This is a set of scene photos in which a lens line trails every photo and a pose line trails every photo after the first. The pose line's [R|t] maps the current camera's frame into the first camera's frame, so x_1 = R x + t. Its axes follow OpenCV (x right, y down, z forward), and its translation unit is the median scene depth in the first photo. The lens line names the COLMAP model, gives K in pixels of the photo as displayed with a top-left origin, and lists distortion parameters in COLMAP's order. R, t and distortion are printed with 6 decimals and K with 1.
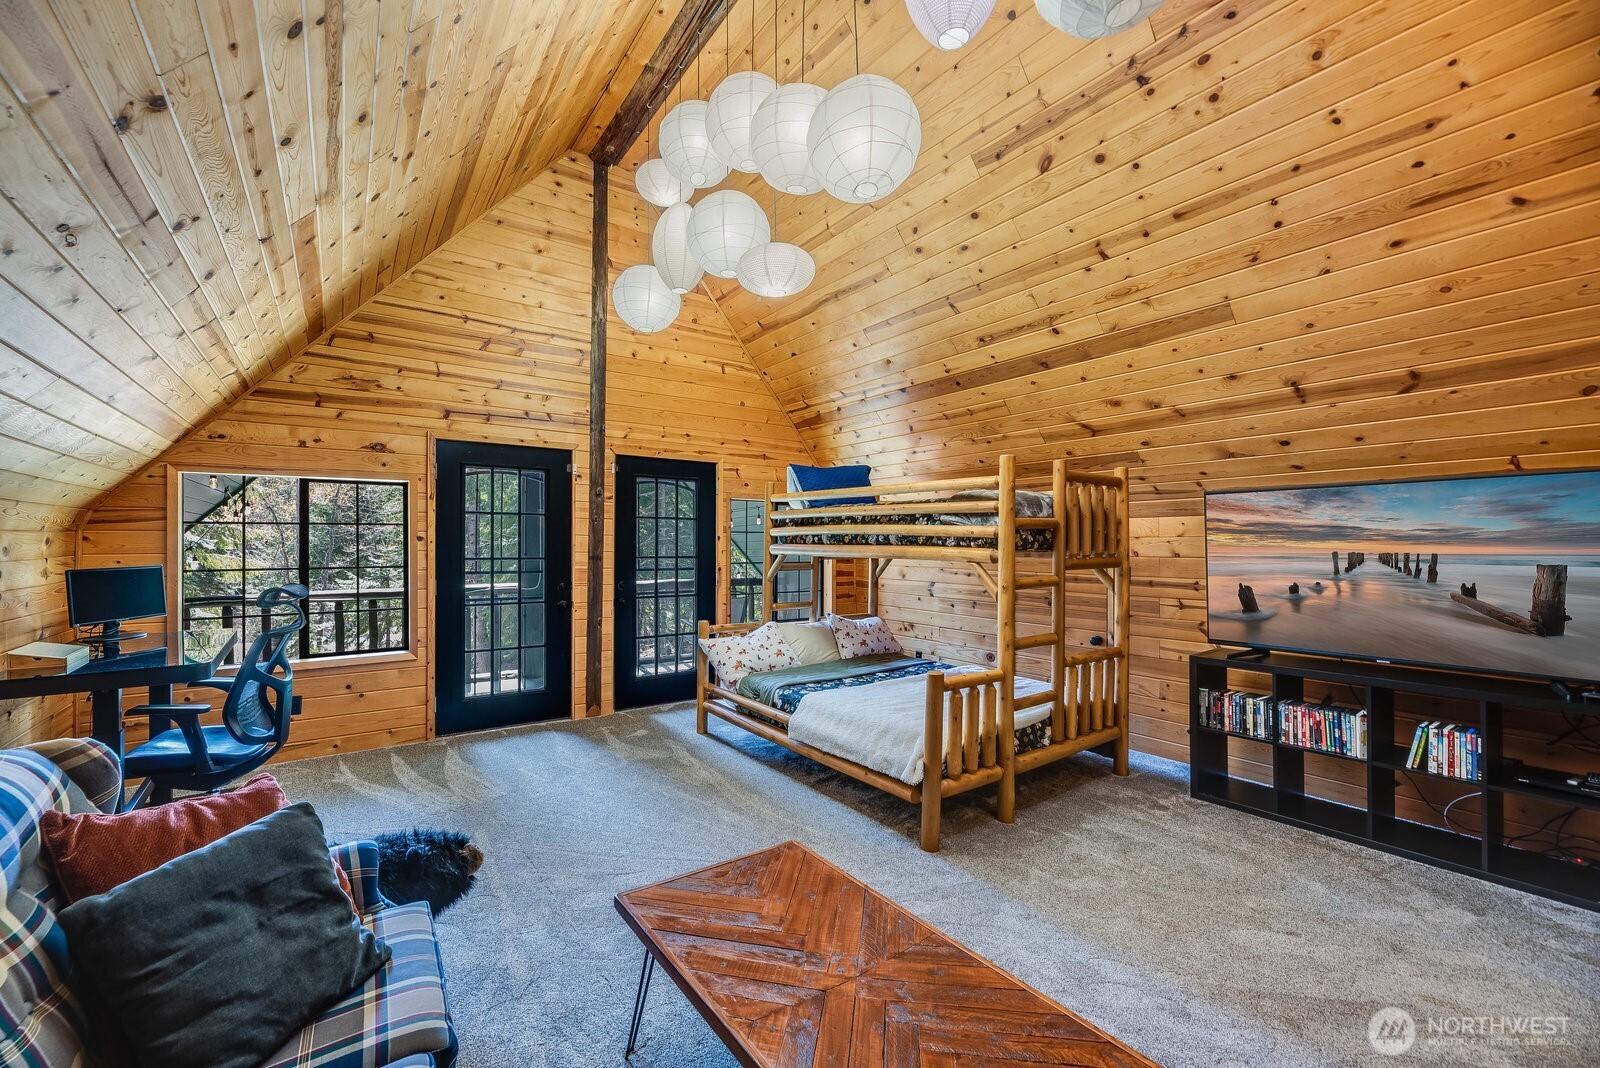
lens RADIAL K [[658.4, 0, 800.0], [0, 658.4, 534.0], [0, 0, 1]] dist [-0.001274, -0.000281]
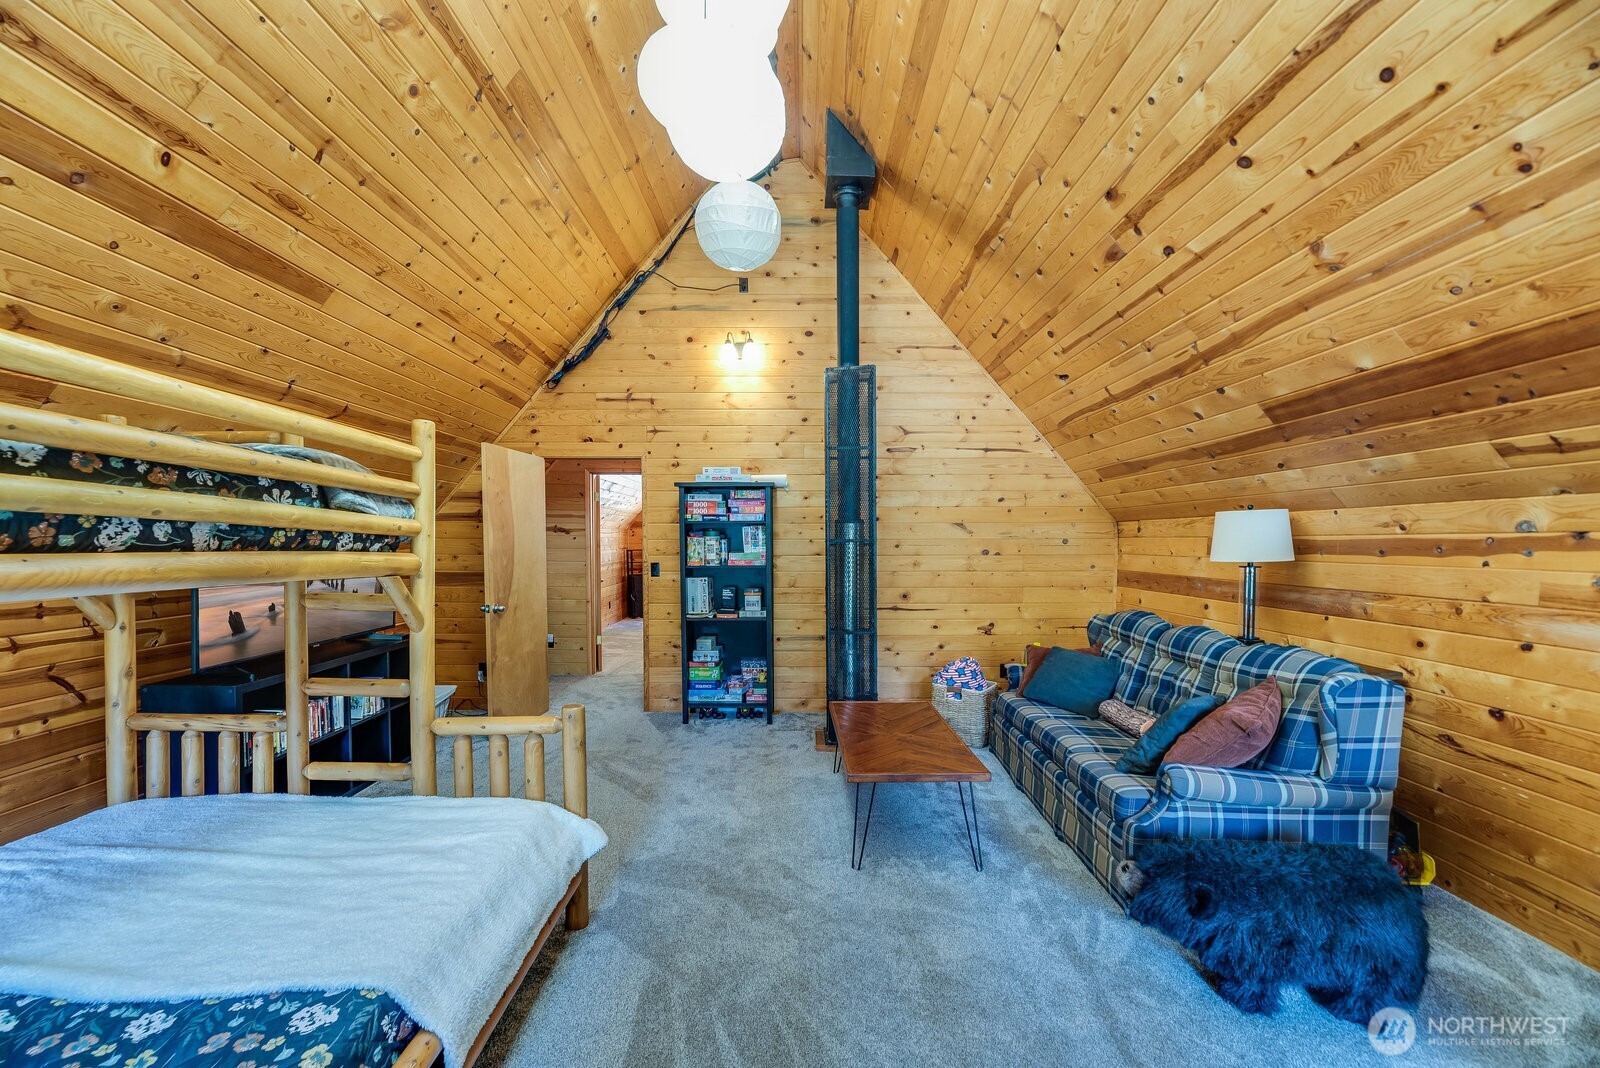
lens RADIAL K [[658.4, 0, 800.0], [0, 658.4, 534.0], [0, 0, 1]] dist [-0.001274, -0.000281]
pose [[-0.821554, 0.002387, 0.570125, -0.365604], [-0.012965, 0.999654, -0.022868, 0.012458], [-0.569983, -0.026179, -0.821240, 1.156044]]
